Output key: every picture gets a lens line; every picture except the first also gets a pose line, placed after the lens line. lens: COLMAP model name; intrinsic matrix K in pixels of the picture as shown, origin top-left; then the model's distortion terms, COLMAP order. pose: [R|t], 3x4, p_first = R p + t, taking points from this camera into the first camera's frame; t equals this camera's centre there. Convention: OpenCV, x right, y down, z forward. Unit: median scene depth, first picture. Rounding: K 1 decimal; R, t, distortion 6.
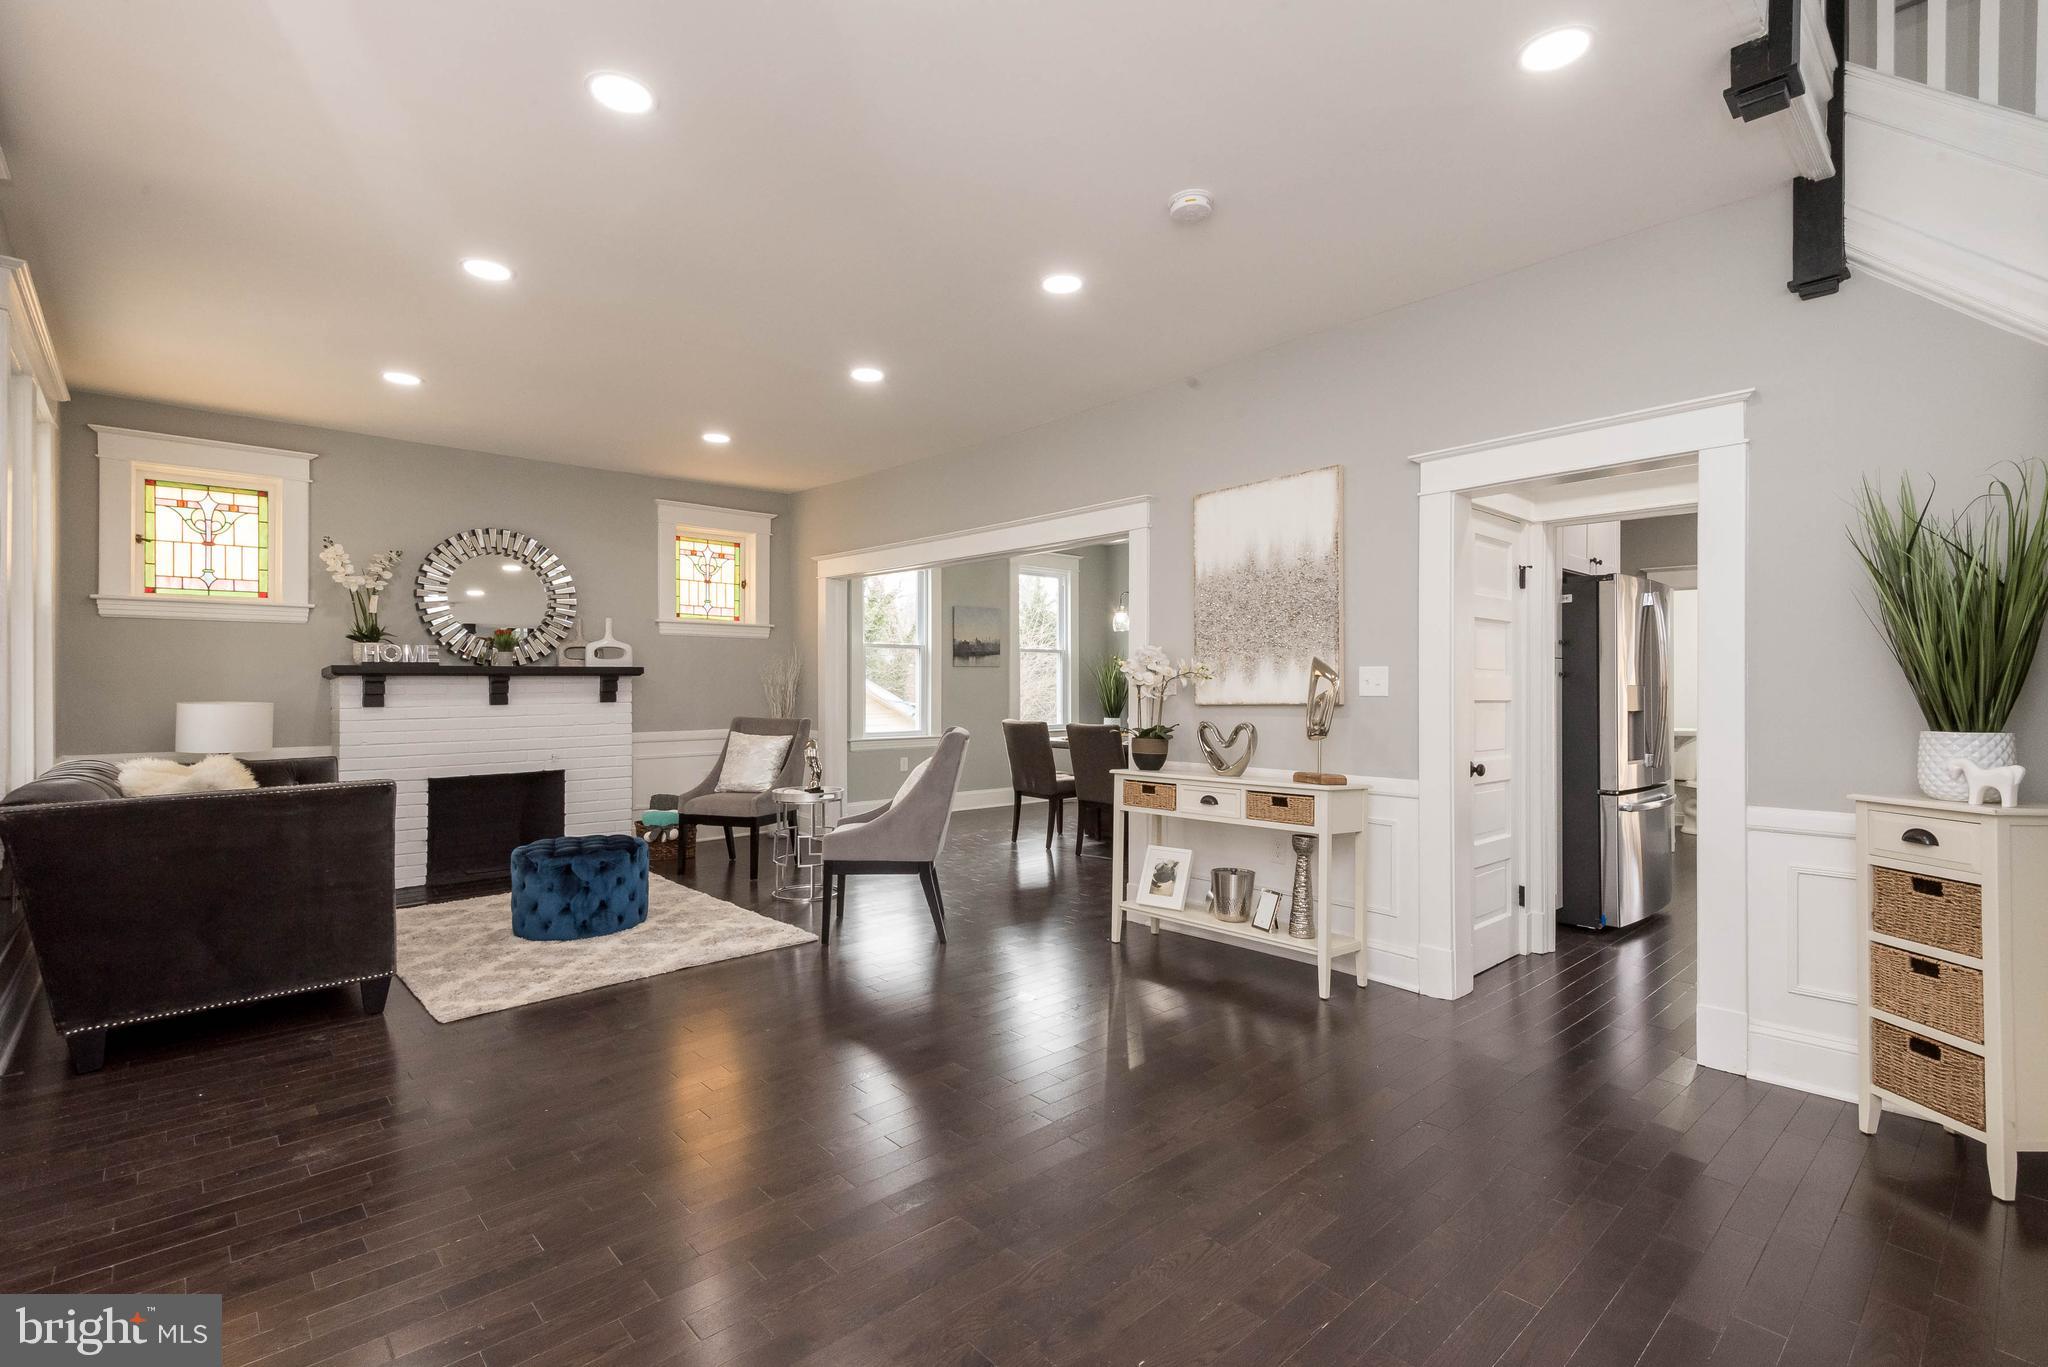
lens RADIAL K [[938.1, 0, 1040.4], [0, 938.1, 685.6], [0, 0, 1]] dist [-0.002756, -0.001041]
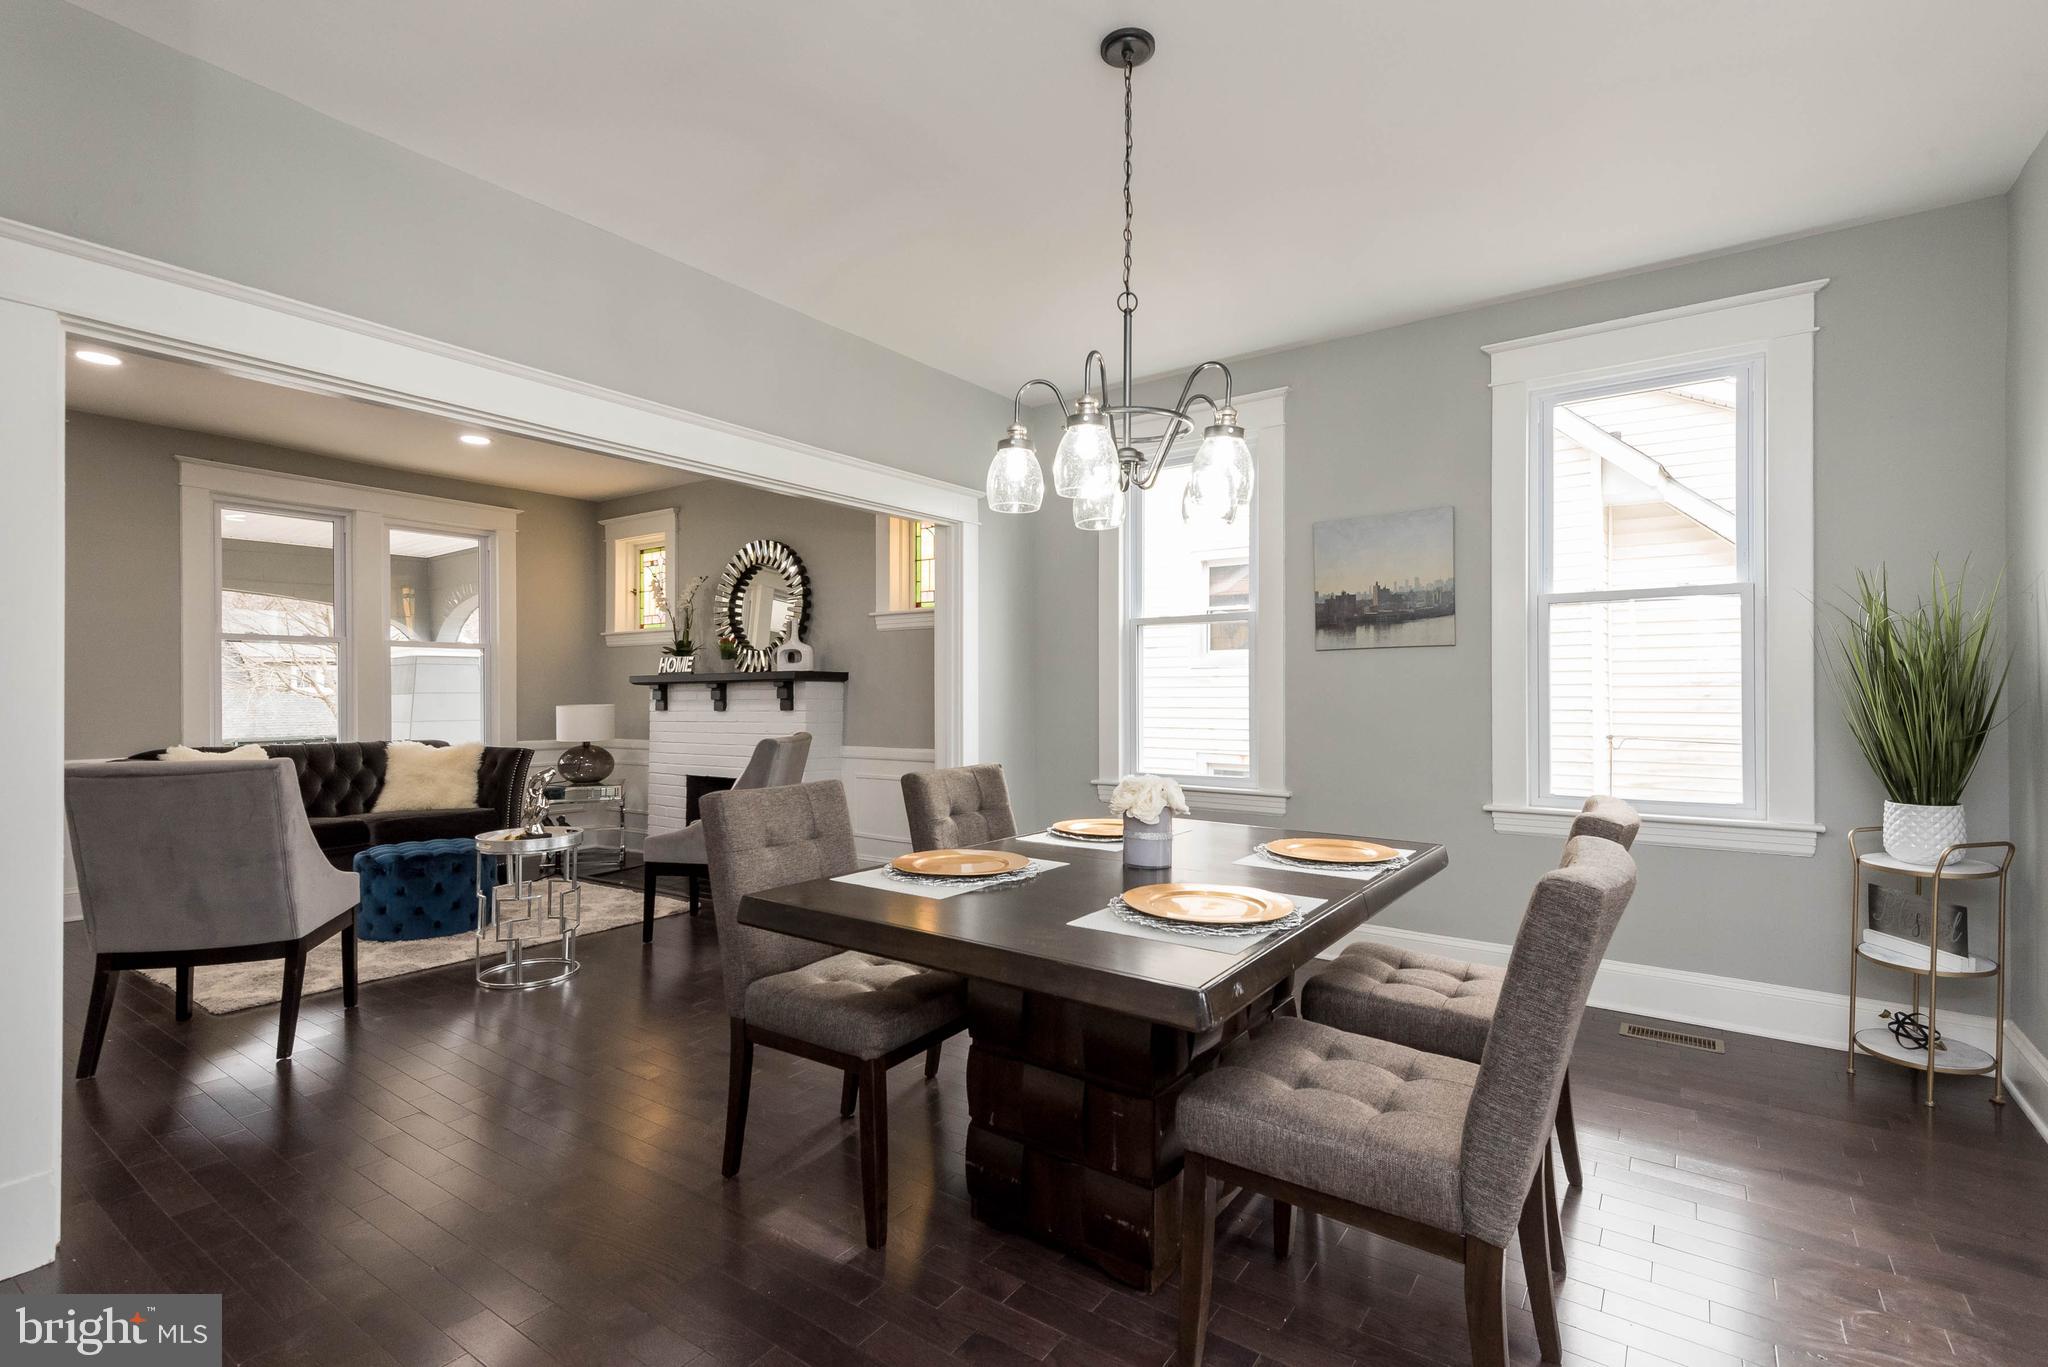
lens RADIAL K [[938.1, 0, 1023.4], [0, 938.1, 700.1], [0, 0, 1]] dist [-0.002756, -0.001041]
pose [[0.175557, 0.003533, -0.984463, 0.520975], [-0.002957, 0.999991, 0.003061, 0.004594], [0.984465, 0.002374, 0.175566, 1.193658]]
